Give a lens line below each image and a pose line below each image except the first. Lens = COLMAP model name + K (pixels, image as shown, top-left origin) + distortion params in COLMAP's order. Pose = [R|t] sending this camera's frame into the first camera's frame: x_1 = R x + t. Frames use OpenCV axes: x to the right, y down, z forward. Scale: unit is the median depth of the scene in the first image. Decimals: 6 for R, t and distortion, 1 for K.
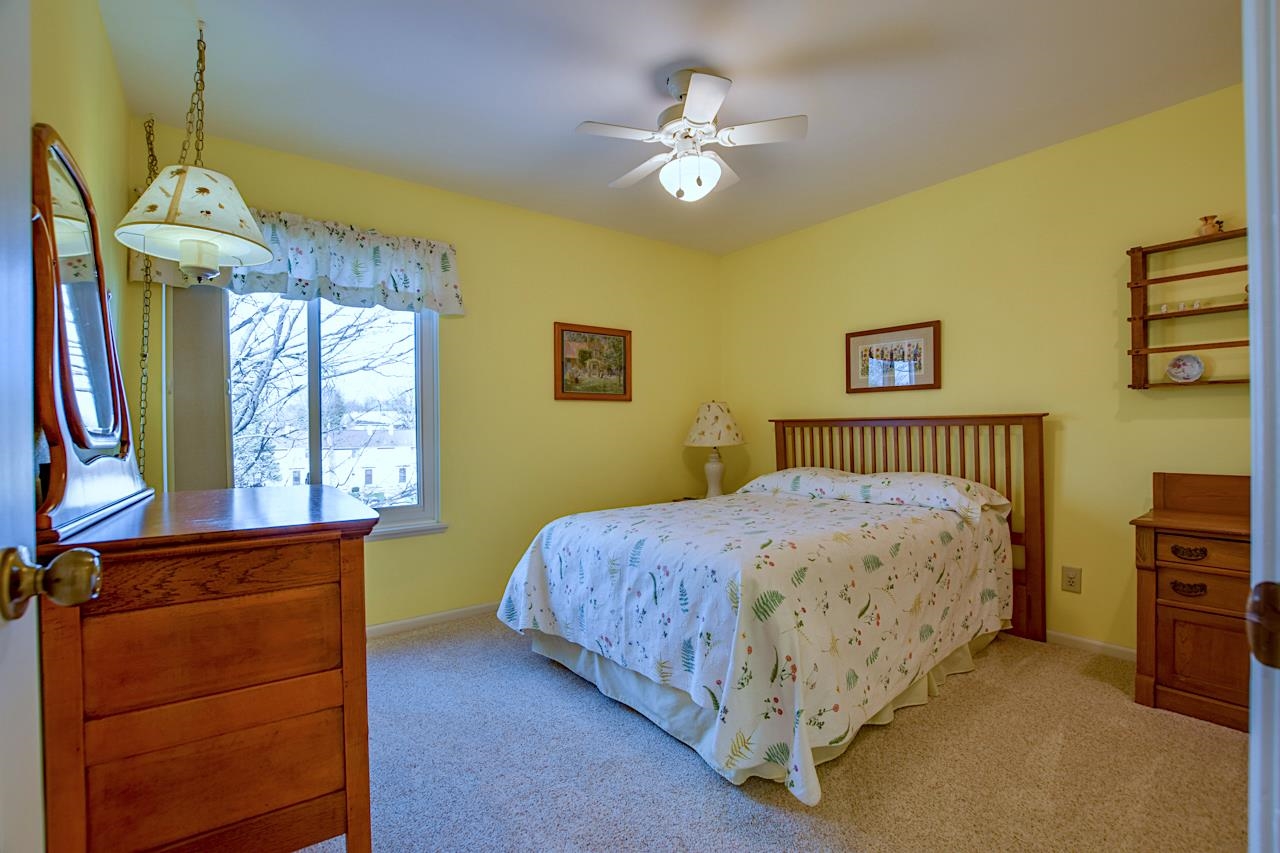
lens RADIAL K [[570.5, 0, 643.8], [0, 570.5, 430.4], [0, 0, 1]] dist [-0.032373, 0.003210]
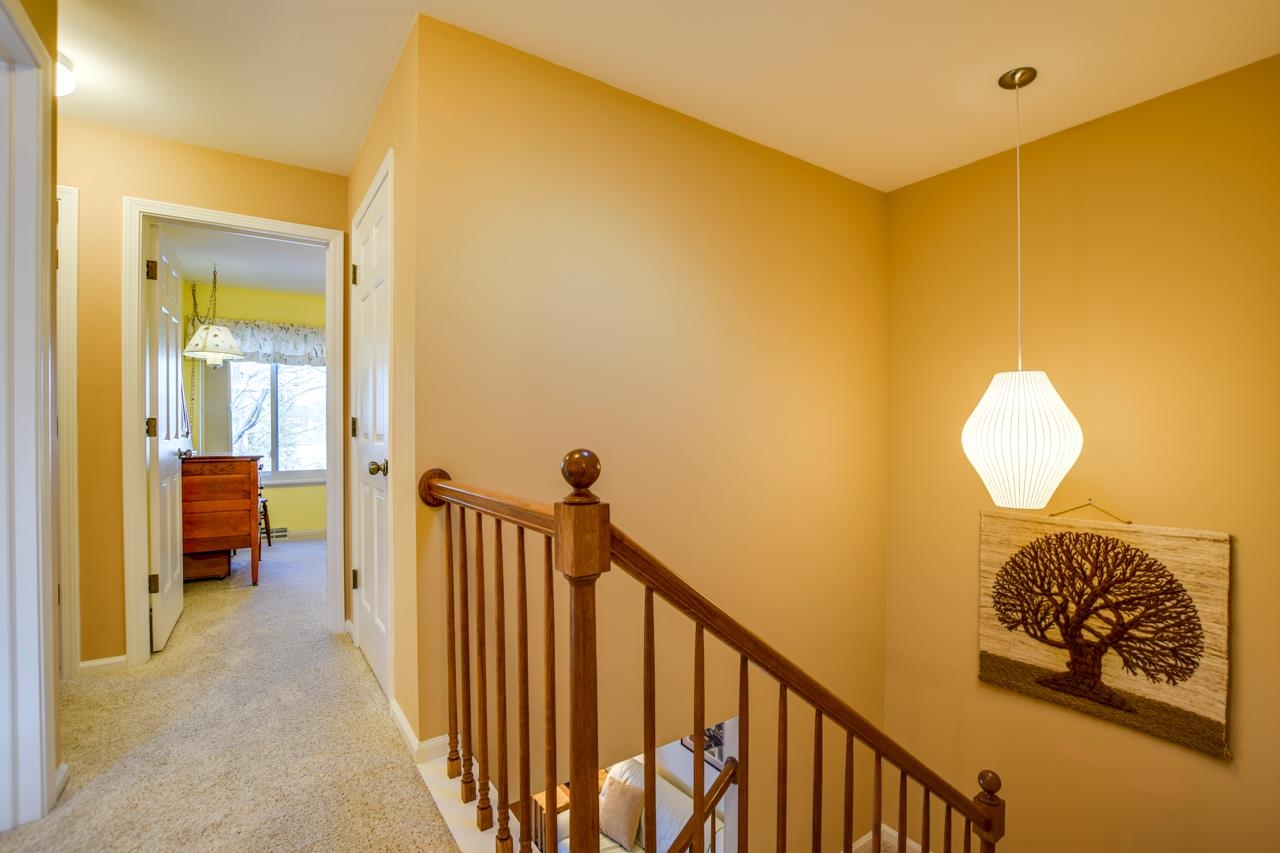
lens RADIAL K [[570.5, 0, 636.4], [0, 570.5, 425.9], [0, 0, 1]] dist [-0.032373, 0.003210]
pose [[0.998961, 0.003012, -0.045471, 0.930051], [-0.003042, 0.999995, -0.000596, -0.014868], [0.045469, 0.000734, 0.998965, -1.096432]]
